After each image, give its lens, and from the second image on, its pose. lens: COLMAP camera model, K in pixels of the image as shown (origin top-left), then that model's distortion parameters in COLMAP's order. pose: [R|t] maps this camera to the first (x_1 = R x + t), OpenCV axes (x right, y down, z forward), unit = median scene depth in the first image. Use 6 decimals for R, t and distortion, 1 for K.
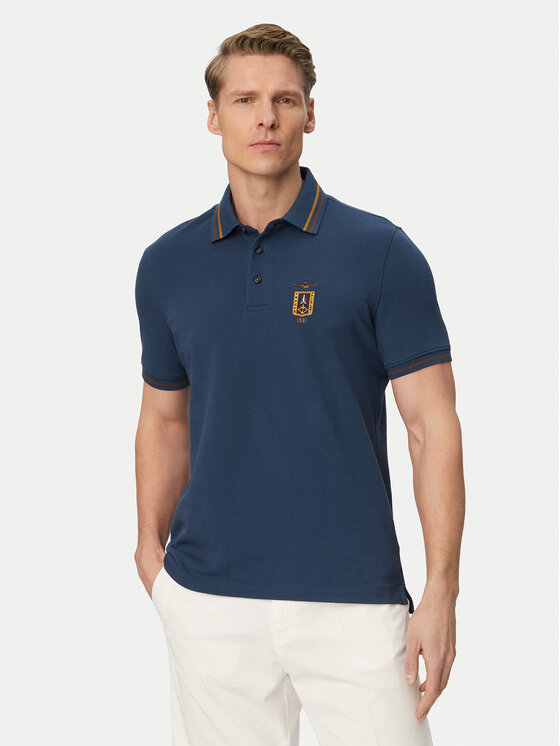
lens RADIAL K [[1166.5, 0, 280.0], [0, 1166.5, 373.0], [0, 0, 1]] dist [0.031754, 0.086572]
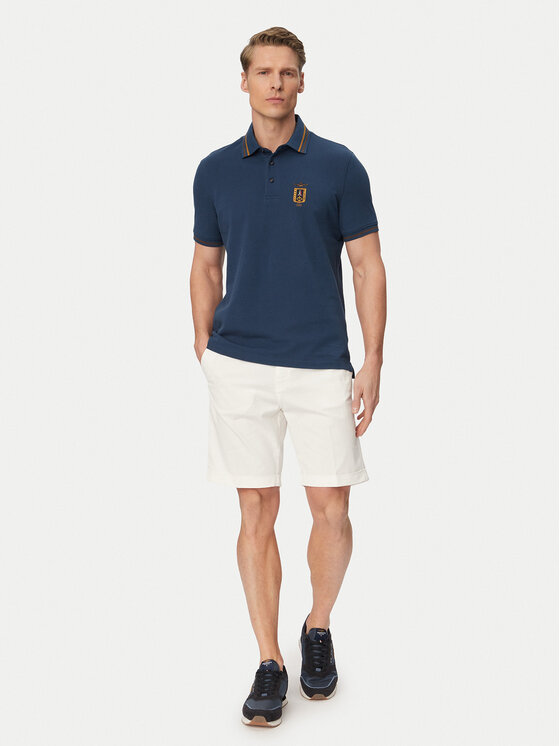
lens RADIAL K [[1036.6, 0, 280.0], [0, 1036.6, 373.0], [0, 0, 1]] dist [0.039603, -0.029534]
pose [[0.996783, 0.009027, 0.079642, -0.123035], [-0.016701, 0.995220, 0.096220, 0.053168], [-0.078393, -0.097240, 0.992169, -0.534469]]
